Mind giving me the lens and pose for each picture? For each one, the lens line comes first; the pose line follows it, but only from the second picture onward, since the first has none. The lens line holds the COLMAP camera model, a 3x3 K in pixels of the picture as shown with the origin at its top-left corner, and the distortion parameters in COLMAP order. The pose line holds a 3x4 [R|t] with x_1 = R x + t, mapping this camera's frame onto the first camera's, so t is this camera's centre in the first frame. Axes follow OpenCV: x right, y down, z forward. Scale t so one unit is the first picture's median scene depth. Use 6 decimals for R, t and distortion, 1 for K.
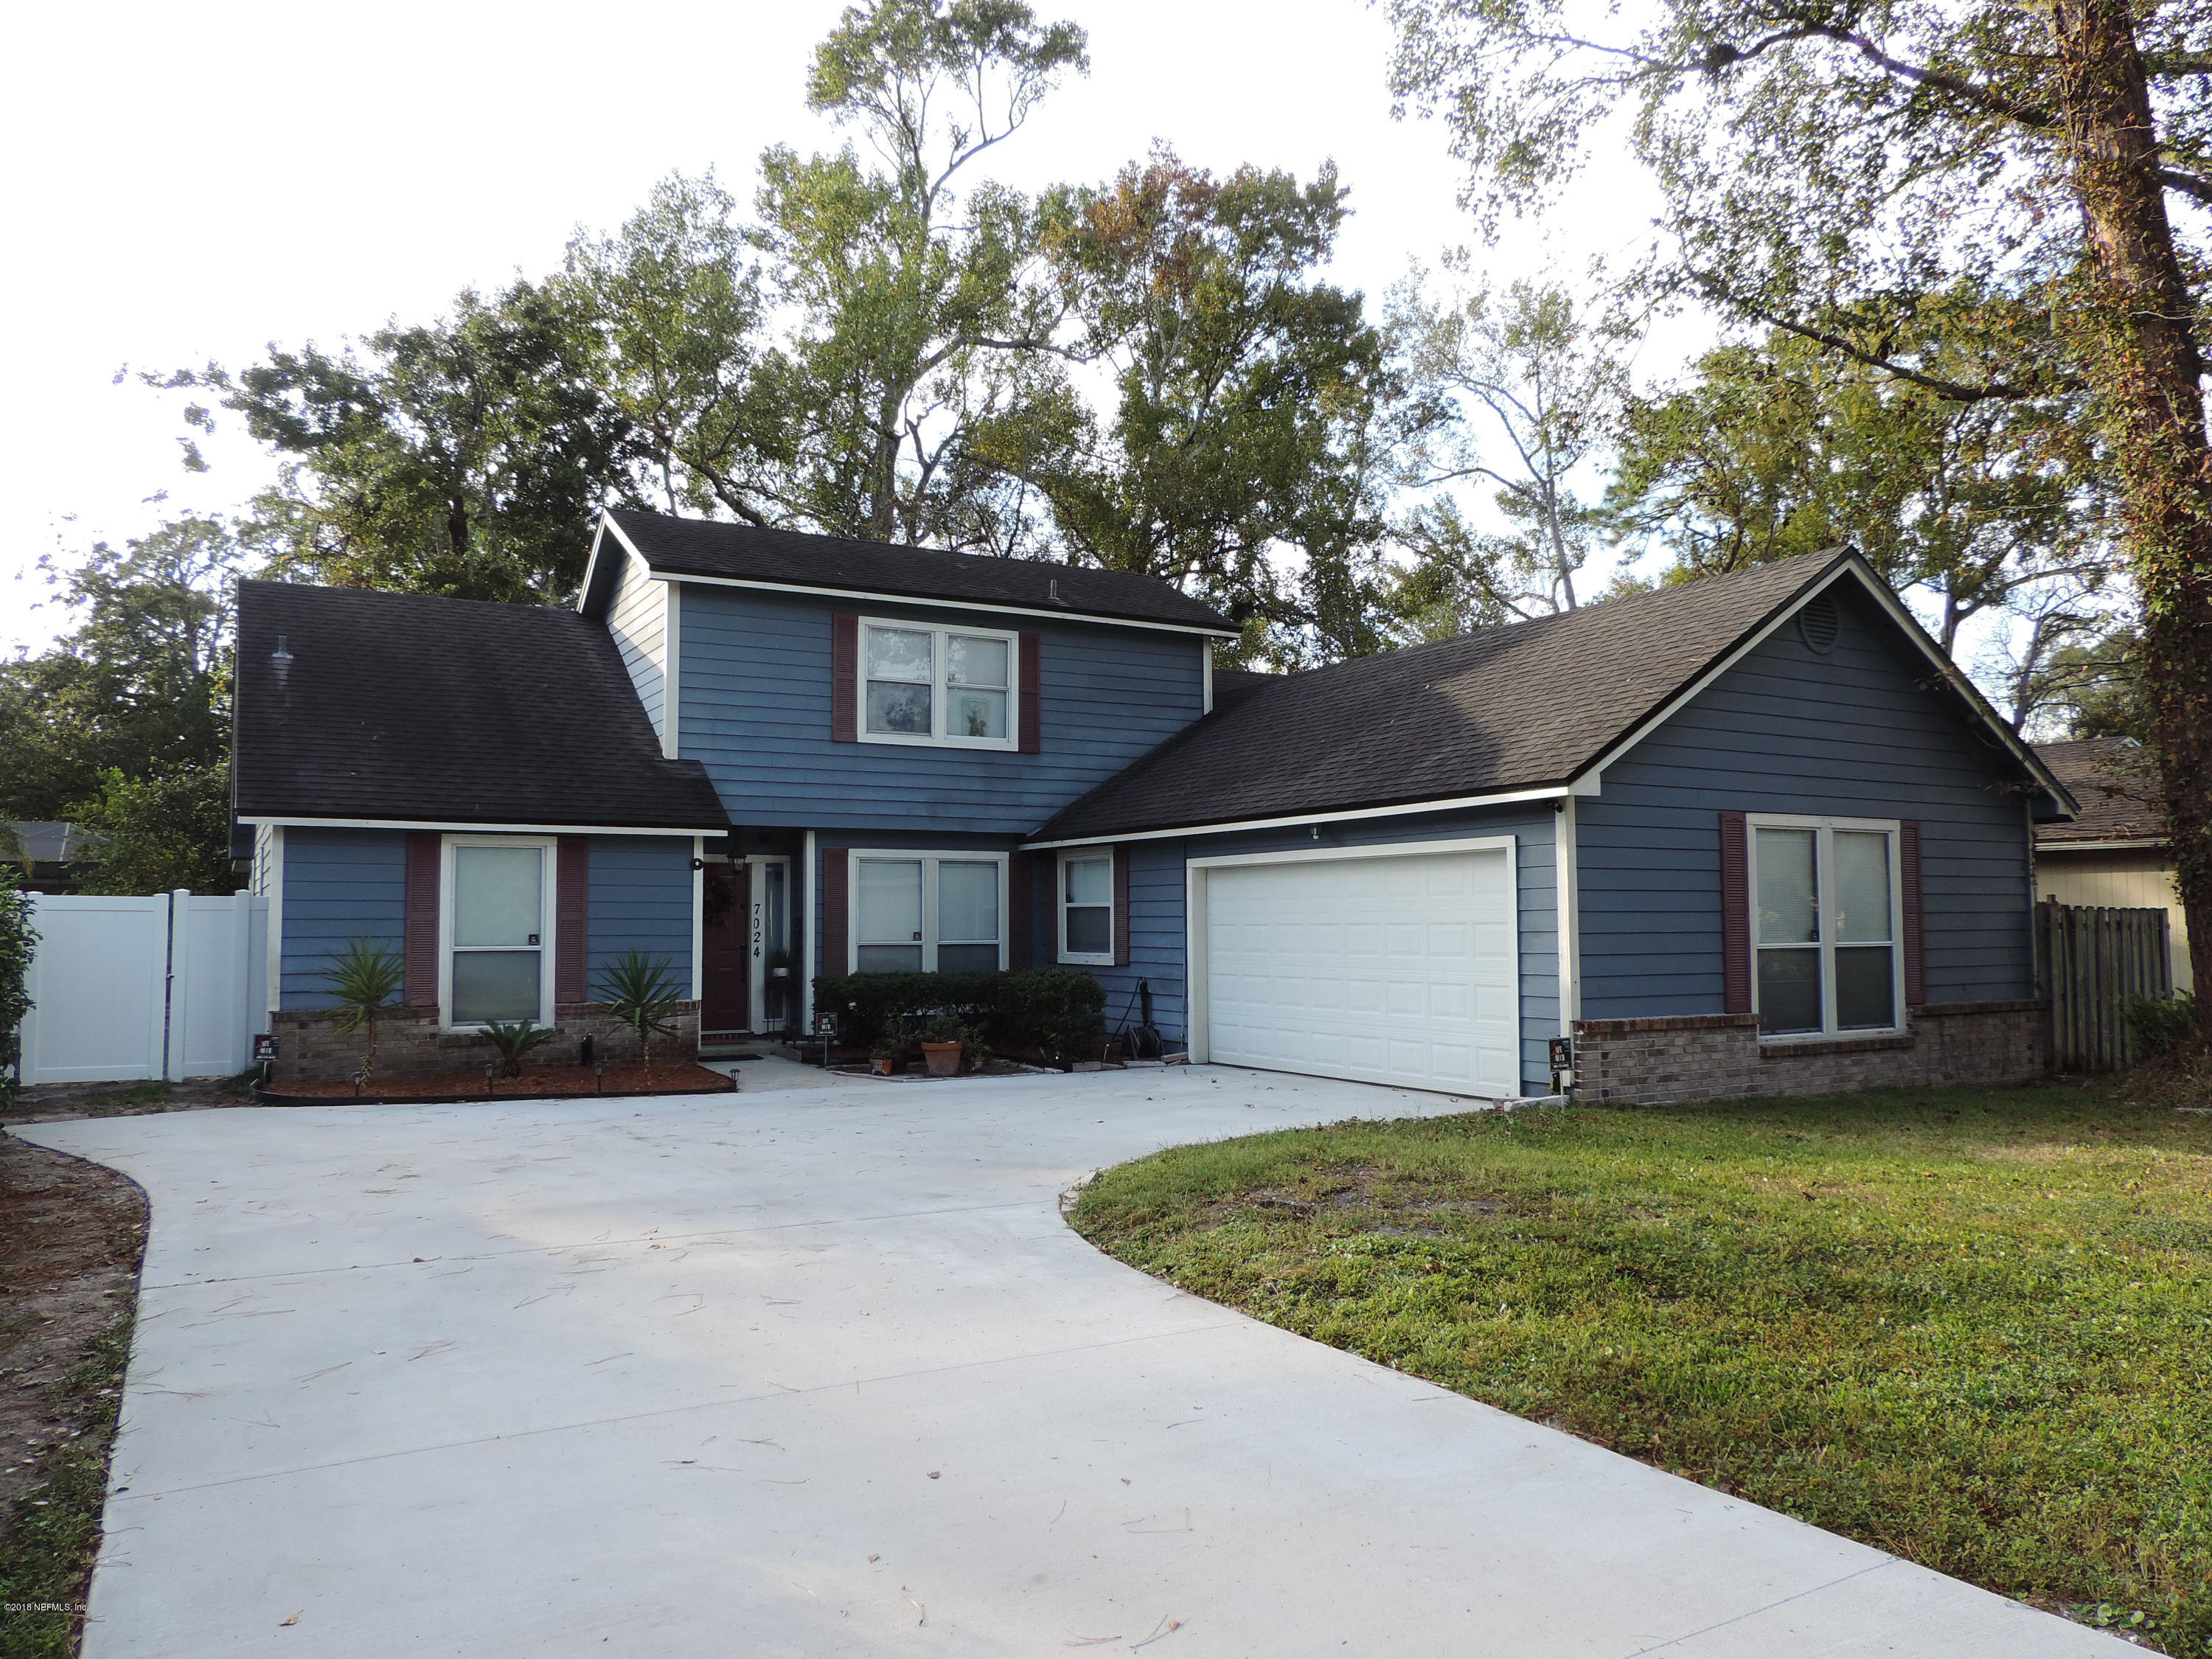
lens RADIAL K [[1557.6, 0, 1103.6], [0, 1557.6, 831.8], [0, 0, 1]] dist [-0.023896, 0.003788]
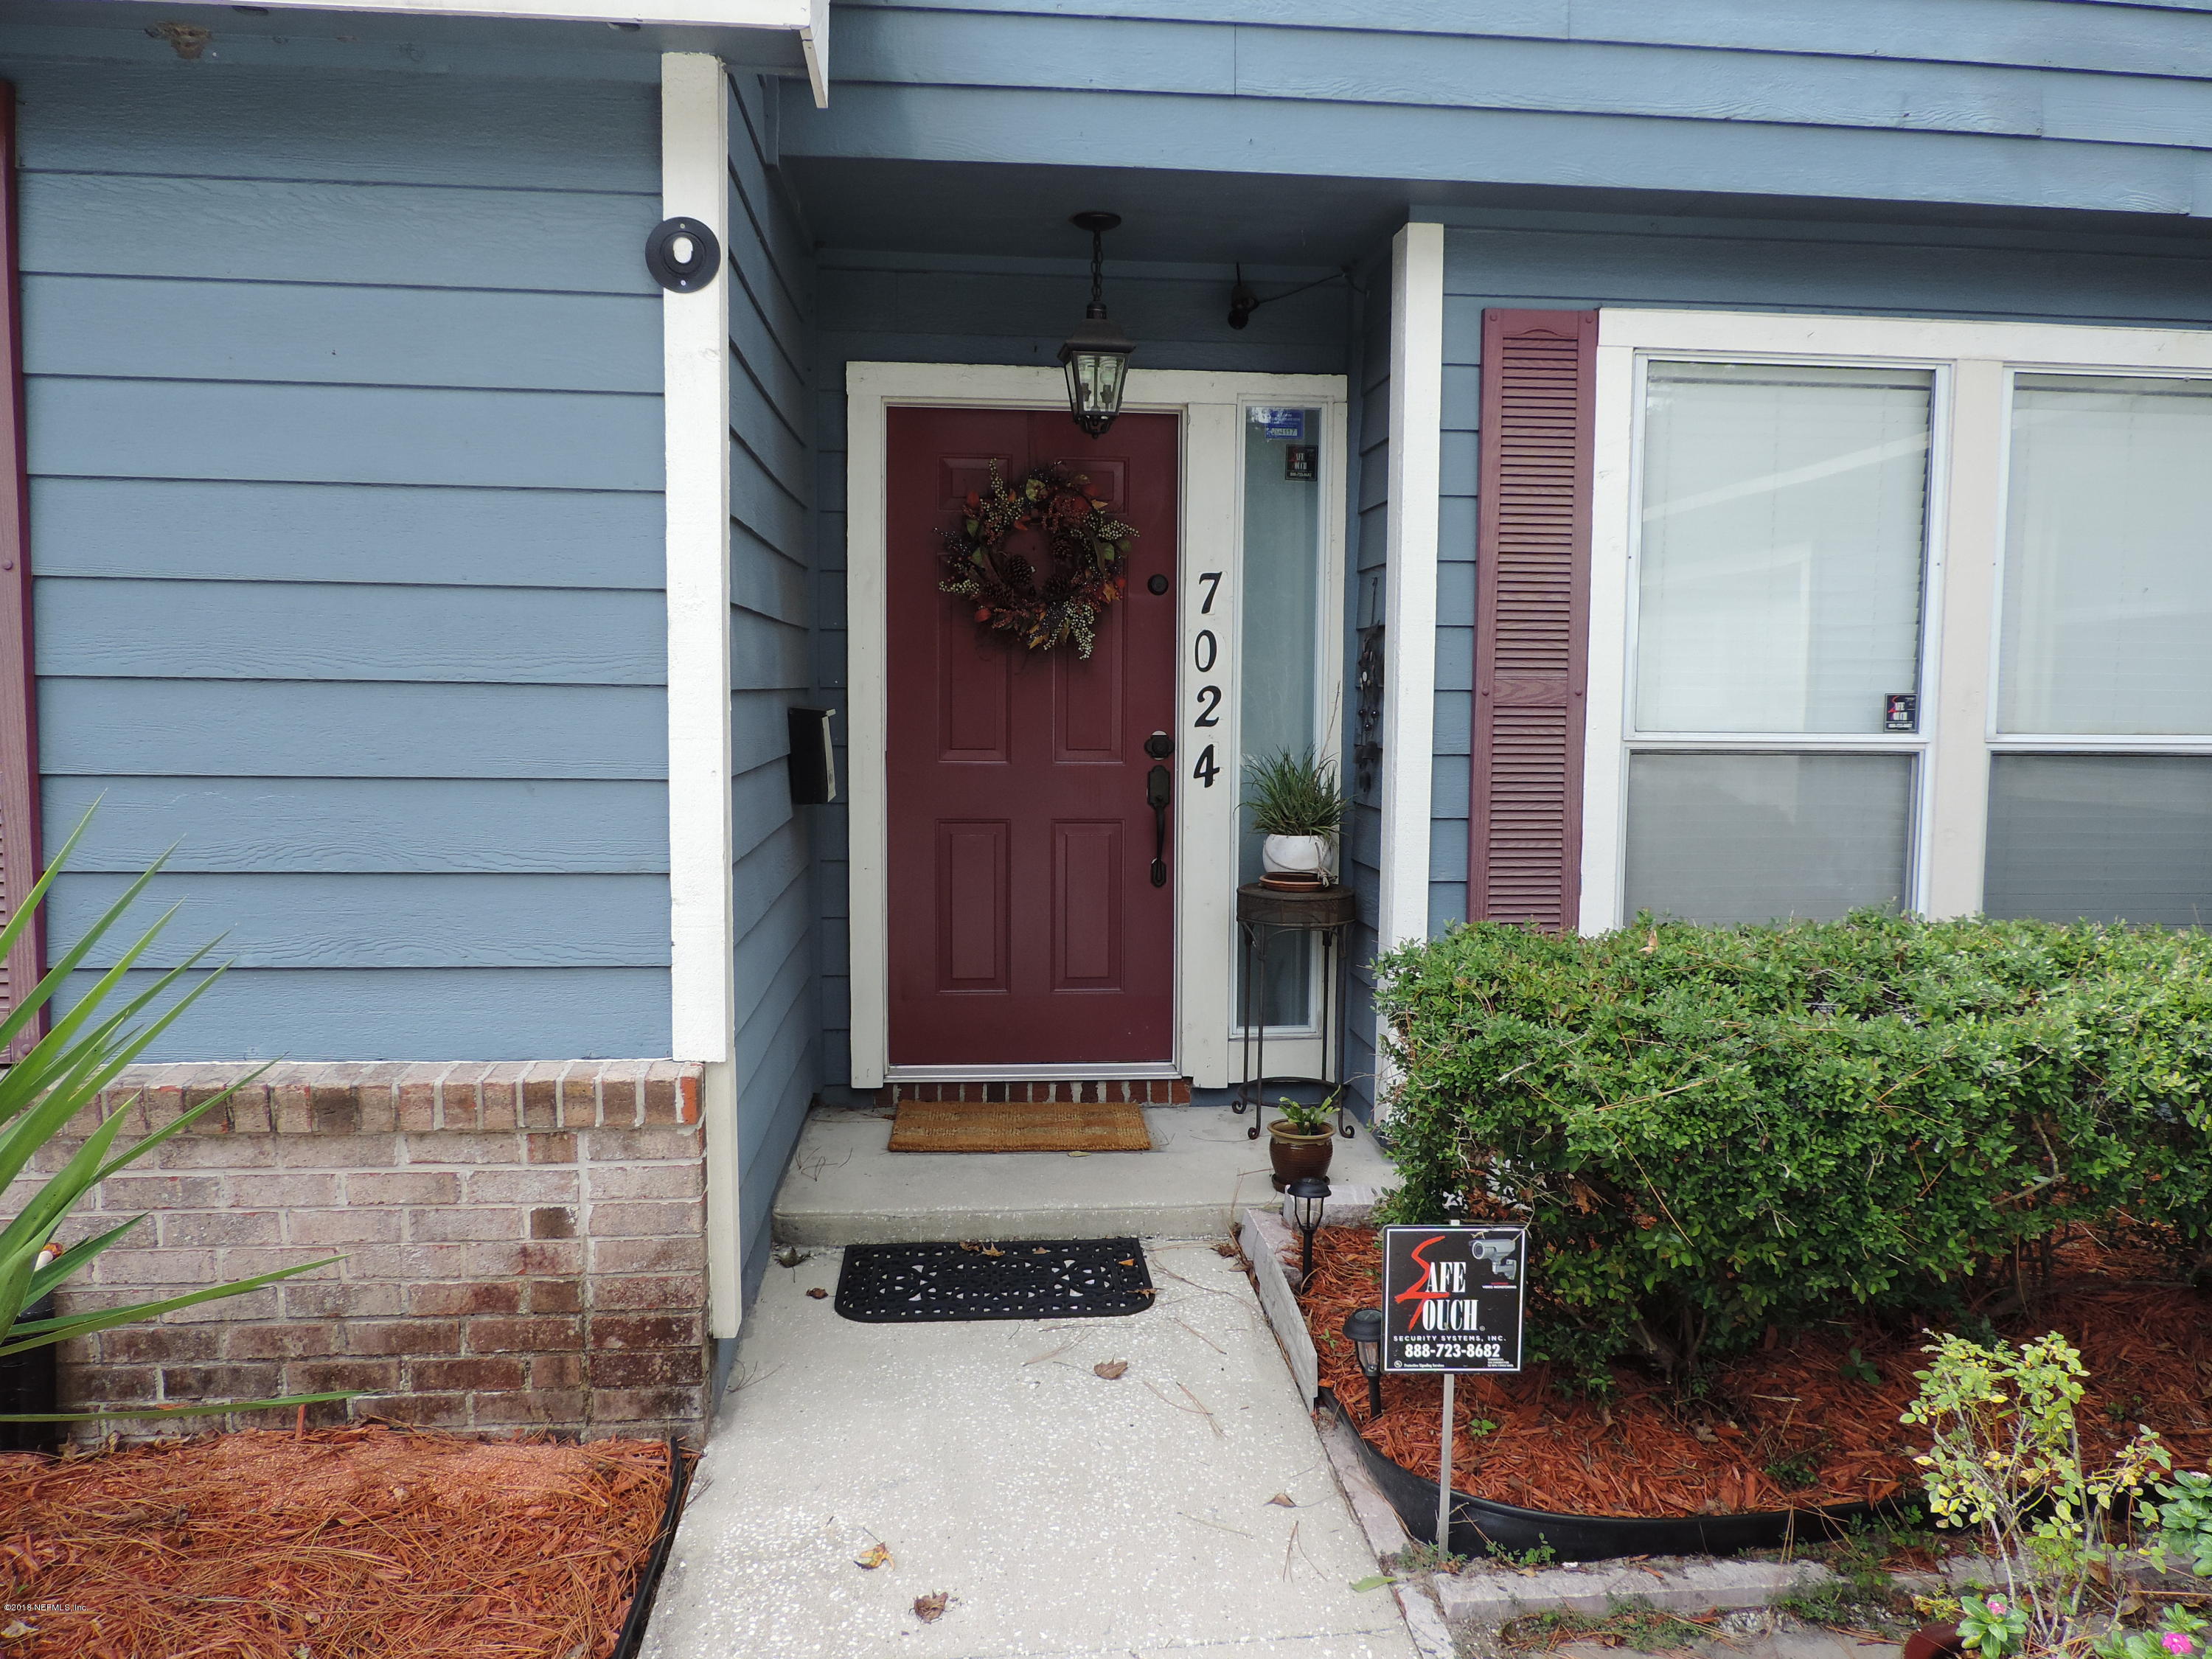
lens RADIAL K [[1535.8, 0, 1105.6], [0, 1535.8, 829.6], [0, 0, 1]] dist [-0.030052, -0.000923]
pose [[0.916598, 0.042913, -0.397500, -0.134960], [0.007511, 0.992199, 0.124435, 0.054596], [0.399739, -0.117042, 0.909126, 0.744120]]
